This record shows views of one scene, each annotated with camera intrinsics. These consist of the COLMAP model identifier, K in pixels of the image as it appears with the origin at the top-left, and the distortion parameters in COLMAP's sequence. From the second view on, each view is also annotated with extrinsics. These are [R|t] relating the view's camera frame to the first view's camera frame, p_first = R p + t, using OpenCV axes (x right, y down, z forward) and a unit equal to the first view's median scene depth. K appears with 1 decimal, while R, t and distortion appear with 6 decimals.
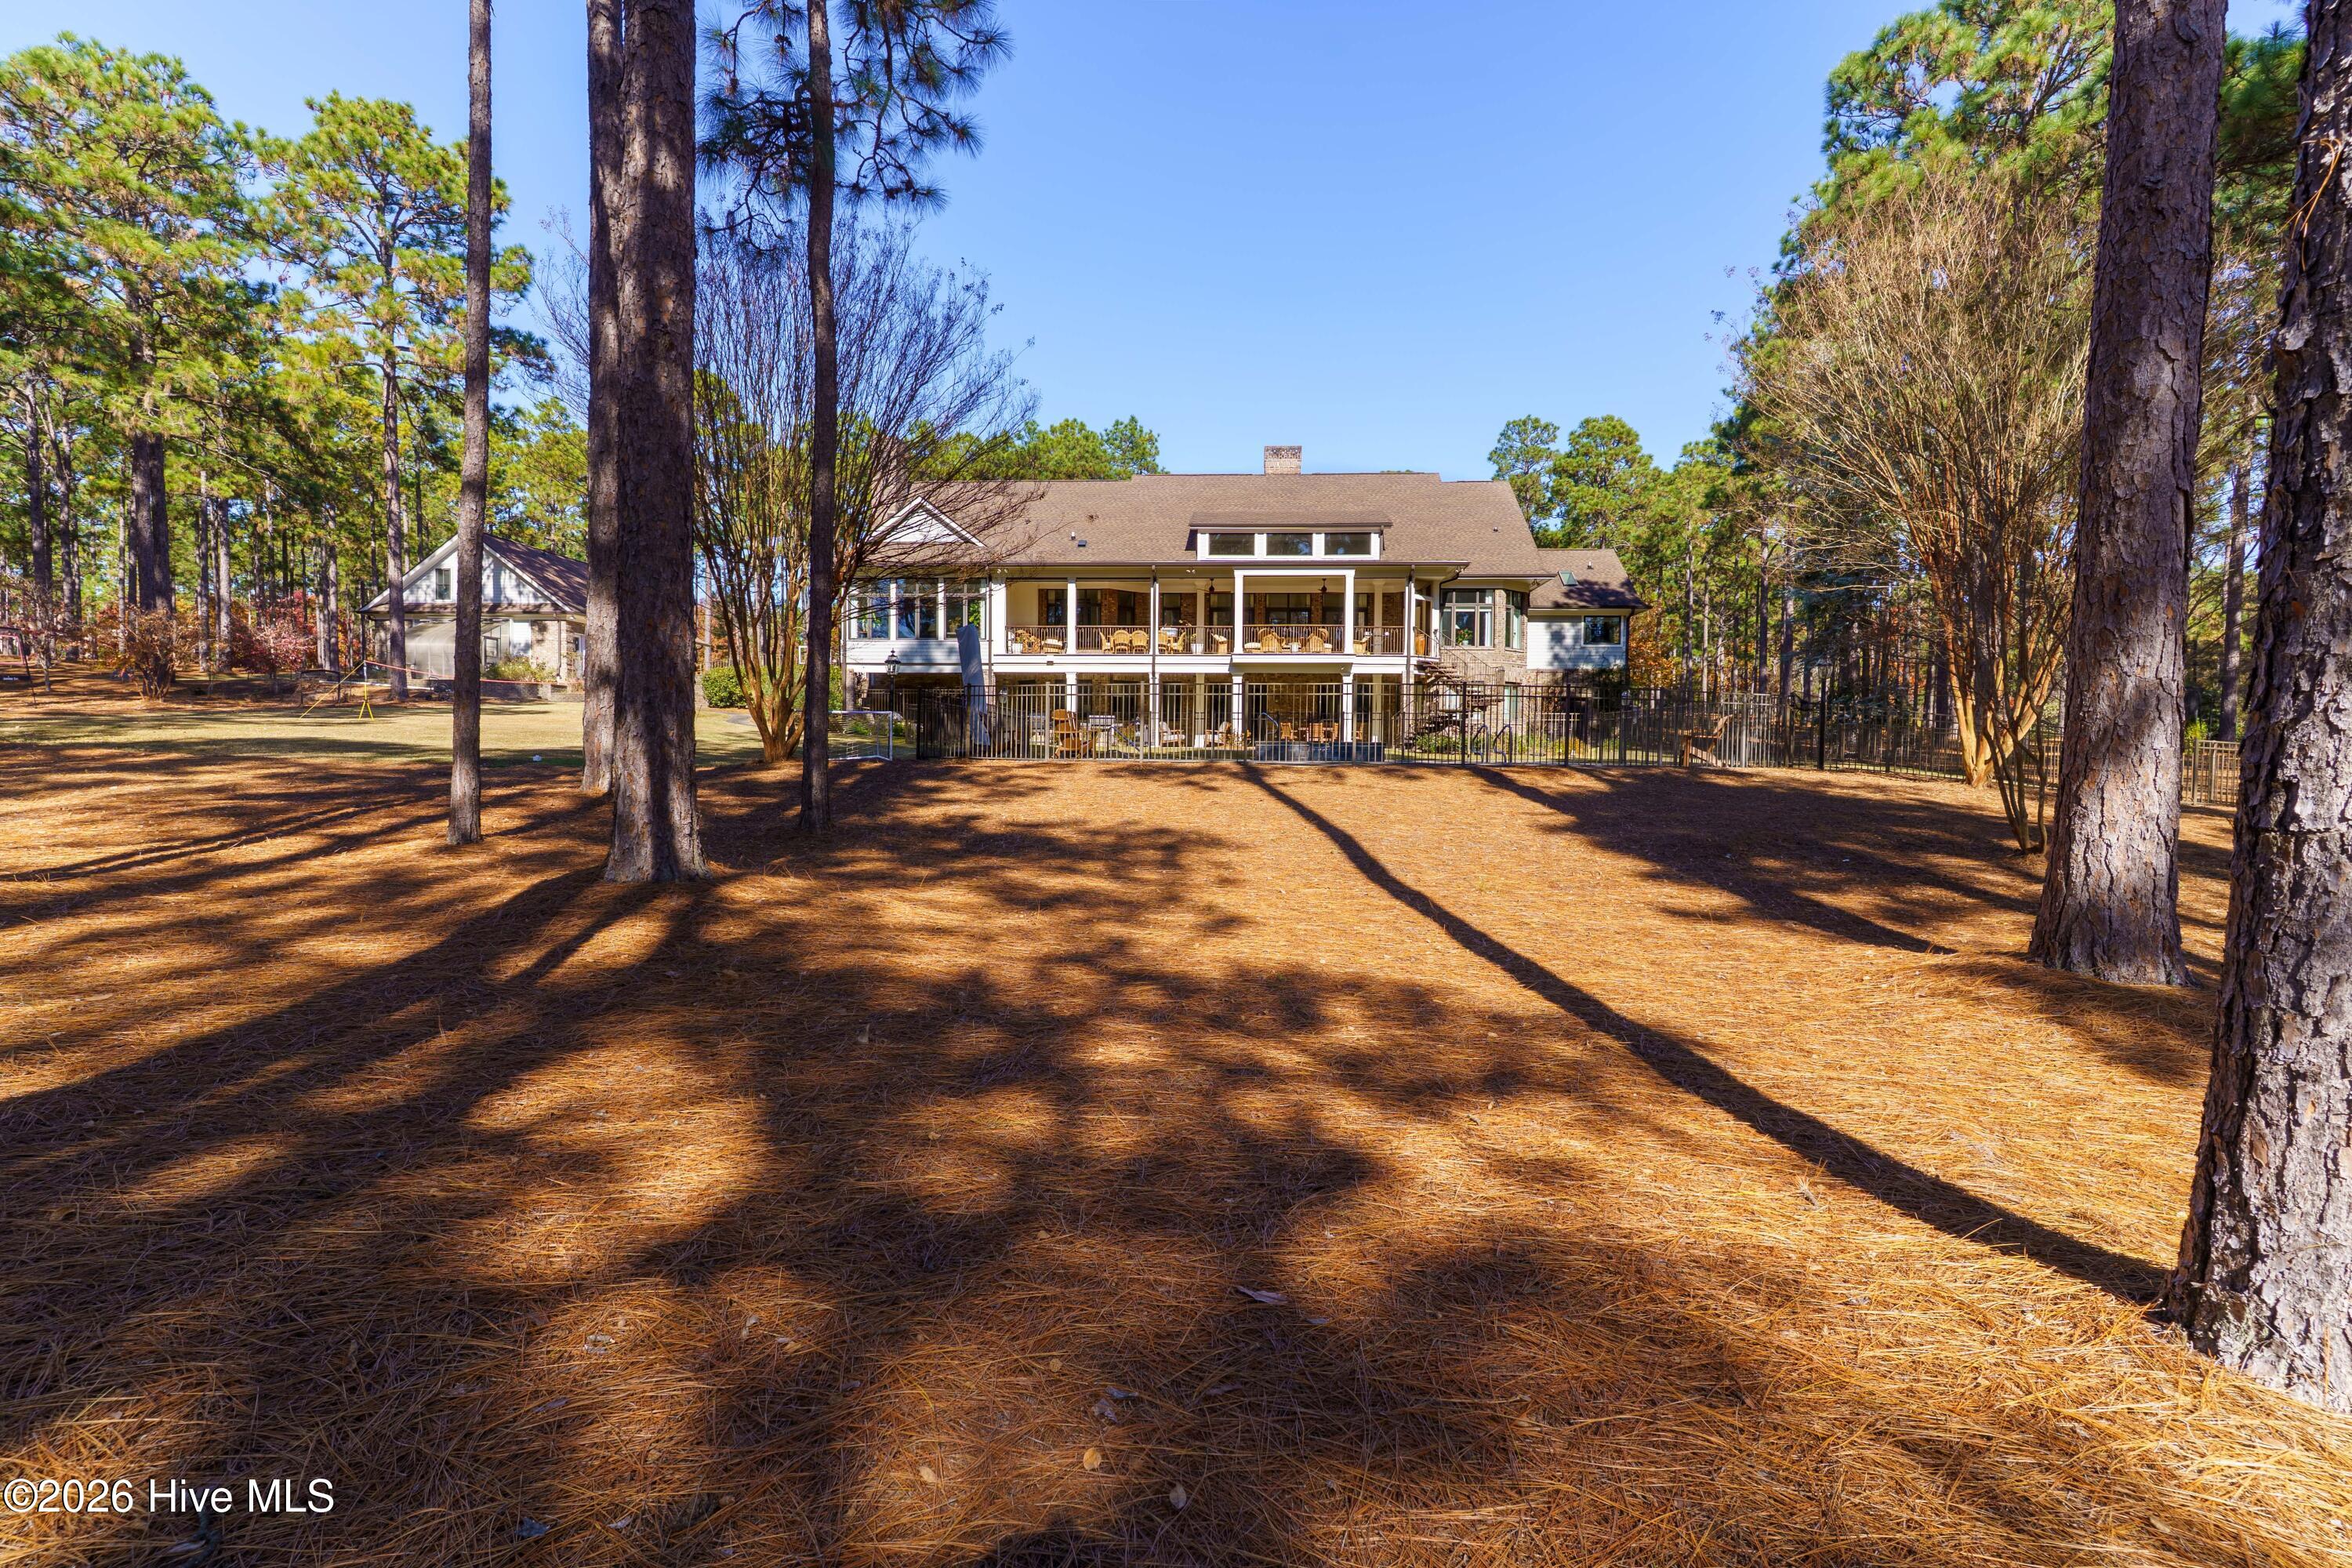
lens RADIAL K [[1121.3, 0, 1176.0], [0, 1121.3, 784.0], [0, 0, 1]] dist [0.001132, -0.000454]
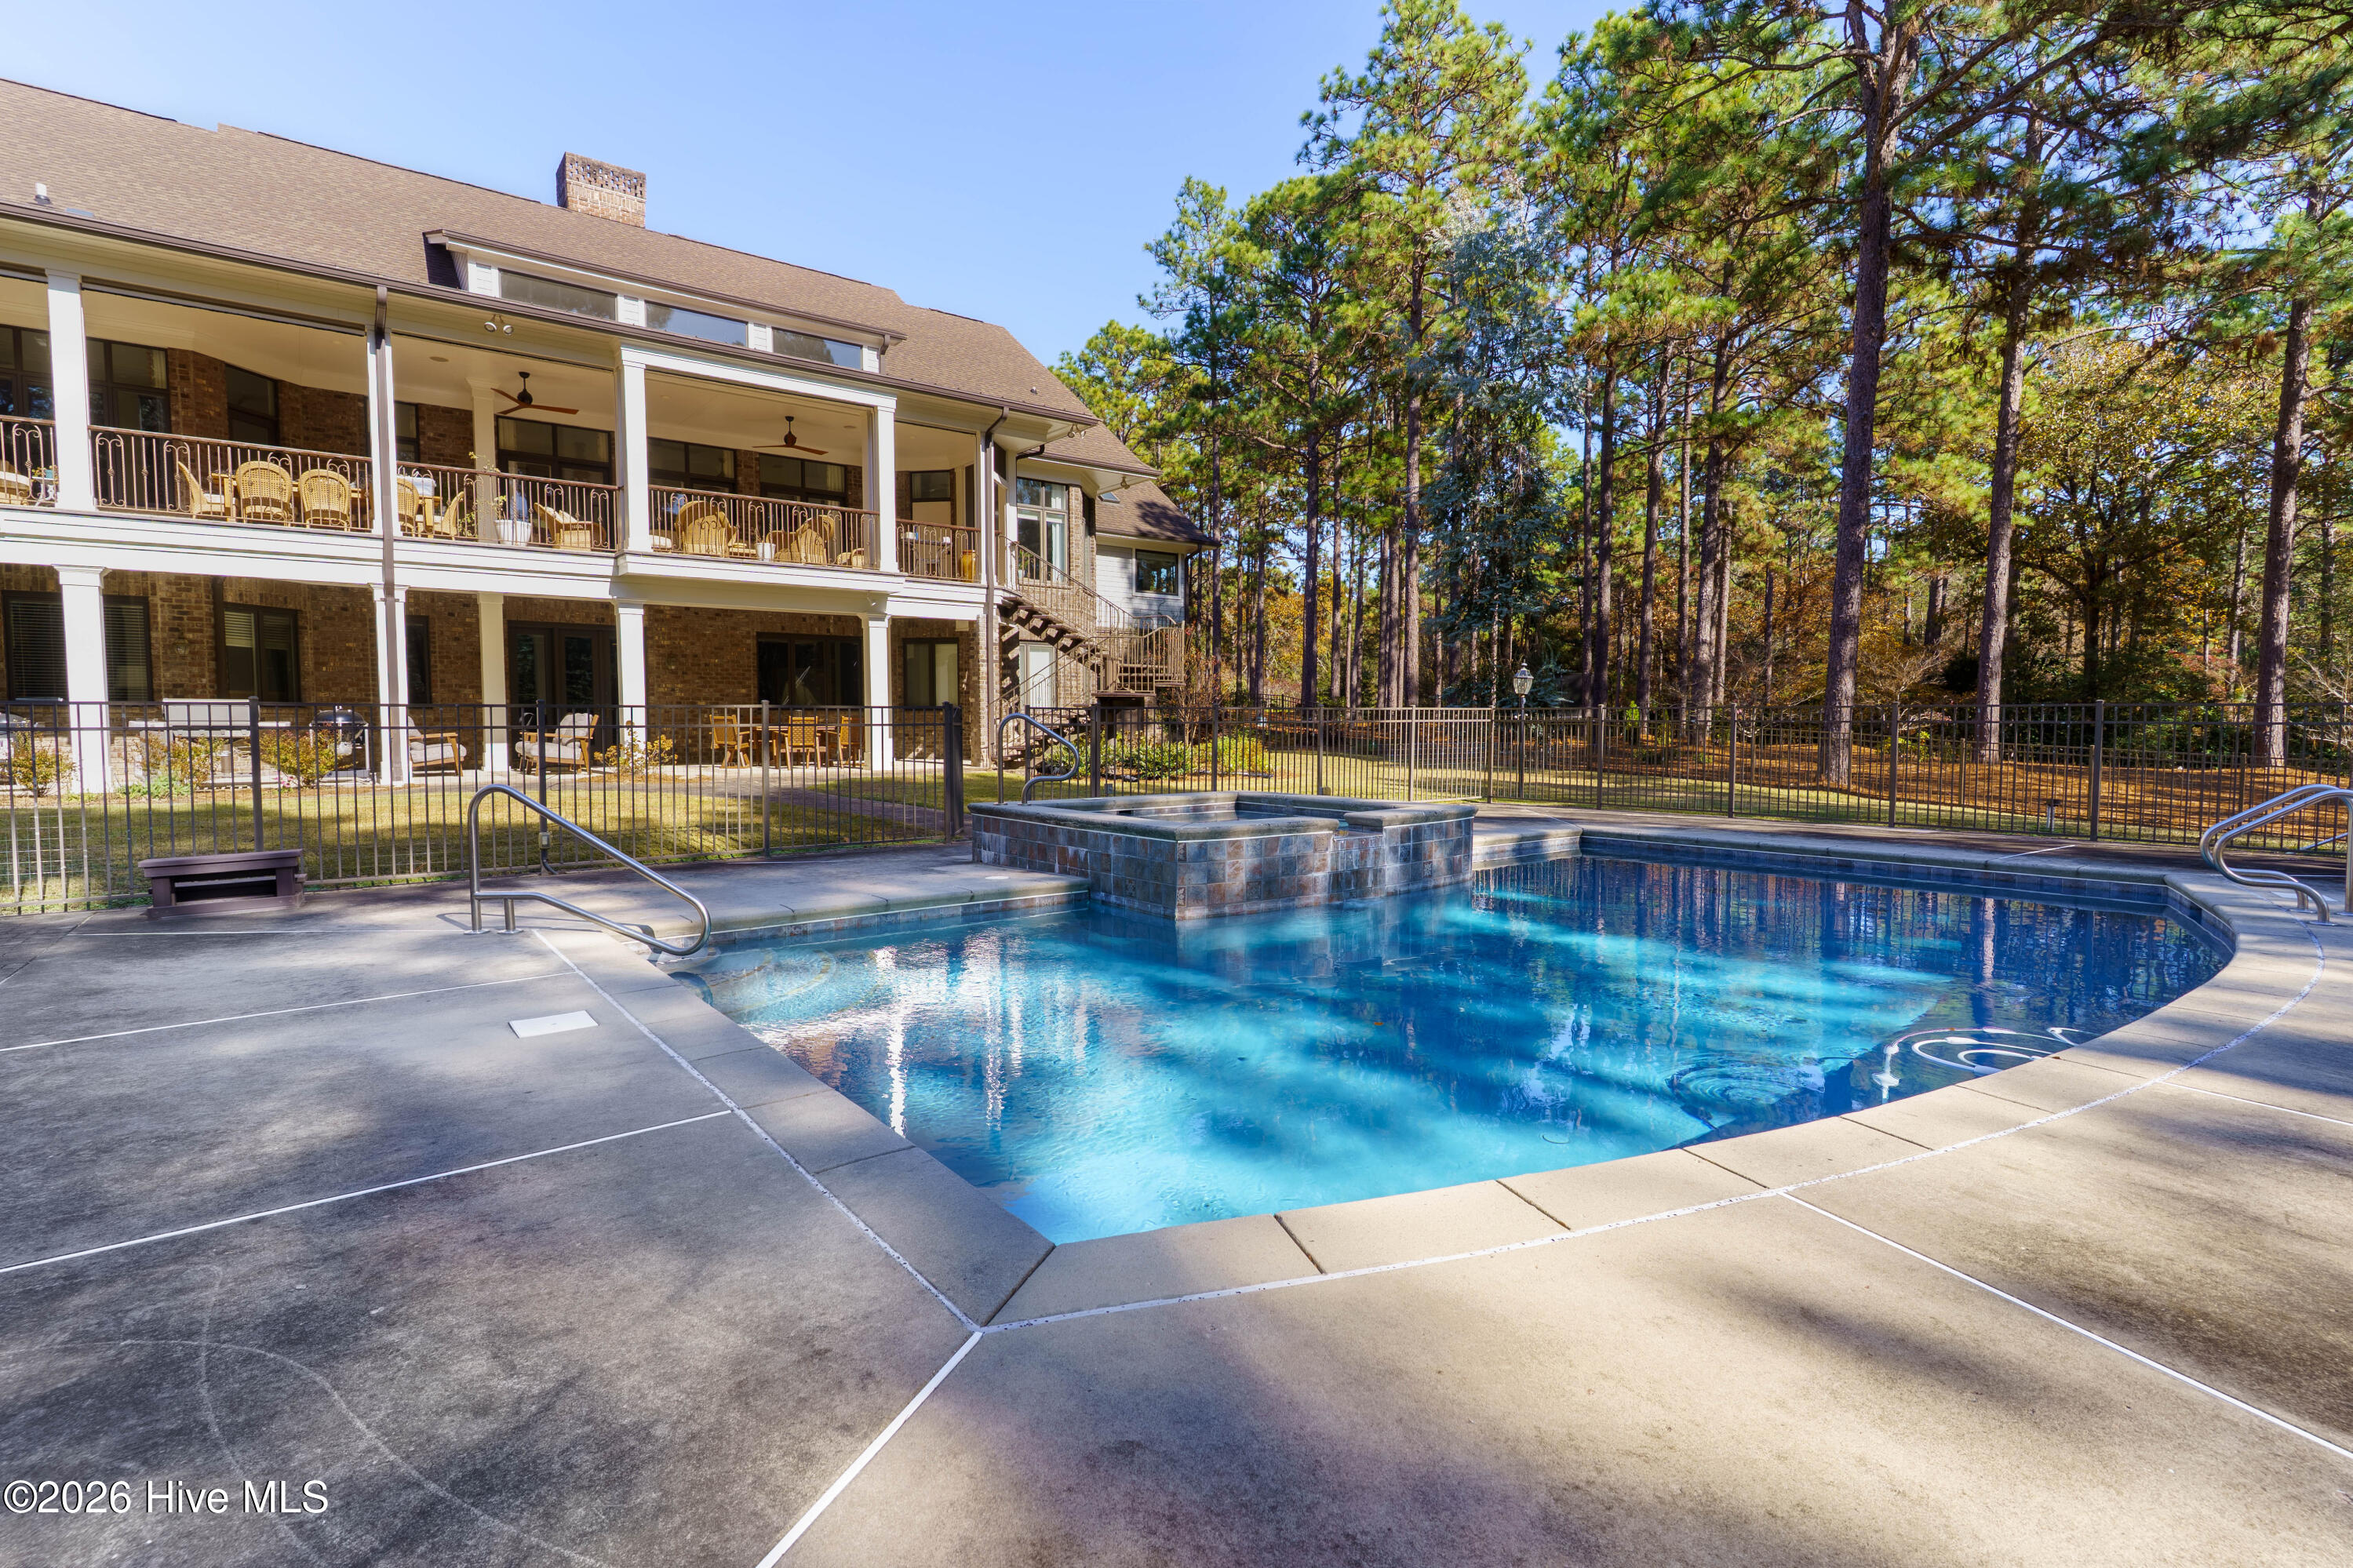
lens RADIAL K [[1121.7, 0, 1176.5], [0, 1121.7, 784.0], [0, 0, 1]] dist [0.001132, -0.000454]
pose [[0.750639, -0.046125, 0.659100, -0.071612], [0.025668, 0.998843, 0.040668, -0.040827], [-0.660214, -0.013609, 0.750955, 0.535638]]
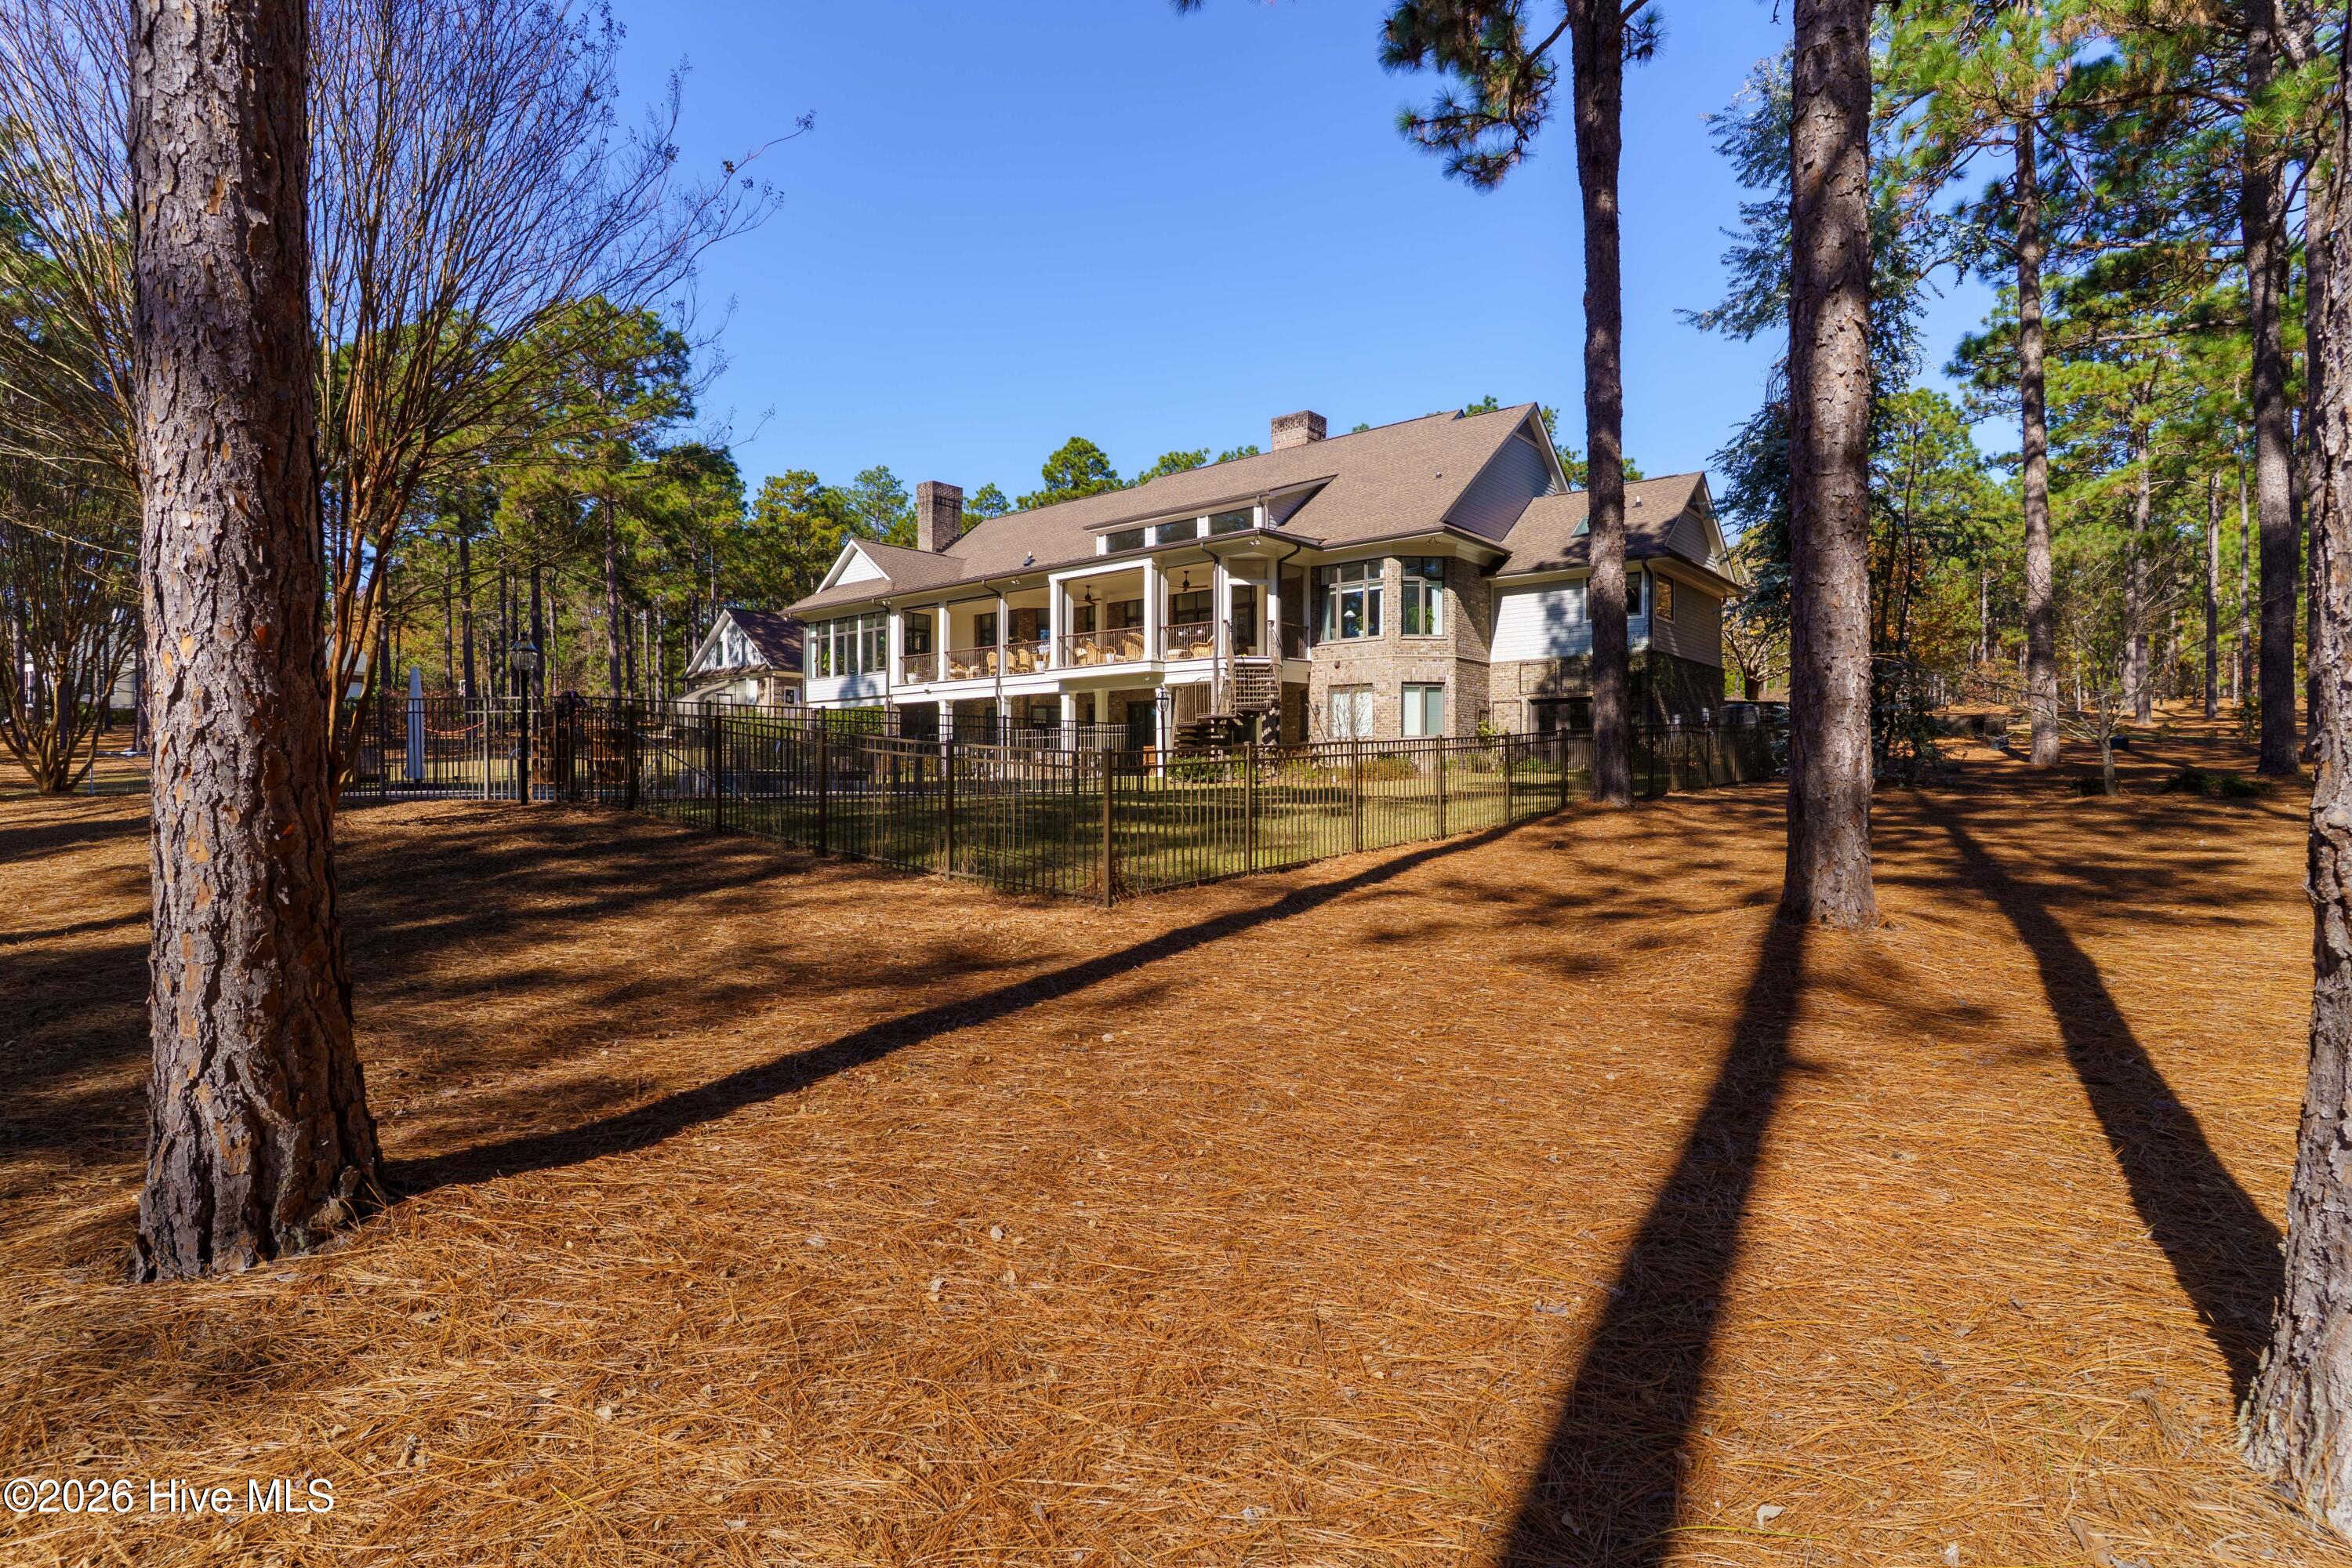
lens RADIAL K [[1146.1, 0, 1176.0], [0, 1146.1, 784.0], [0, 0, 1]] dist [-0.000698, -0.000017]
pose [[0.805695, -0.006949, -0.592289, 0.641292], [-0.010463, 0.999608, -0.025960, -0.004309], [0.592238, 0.027113, 0.805307, 0.327330]]
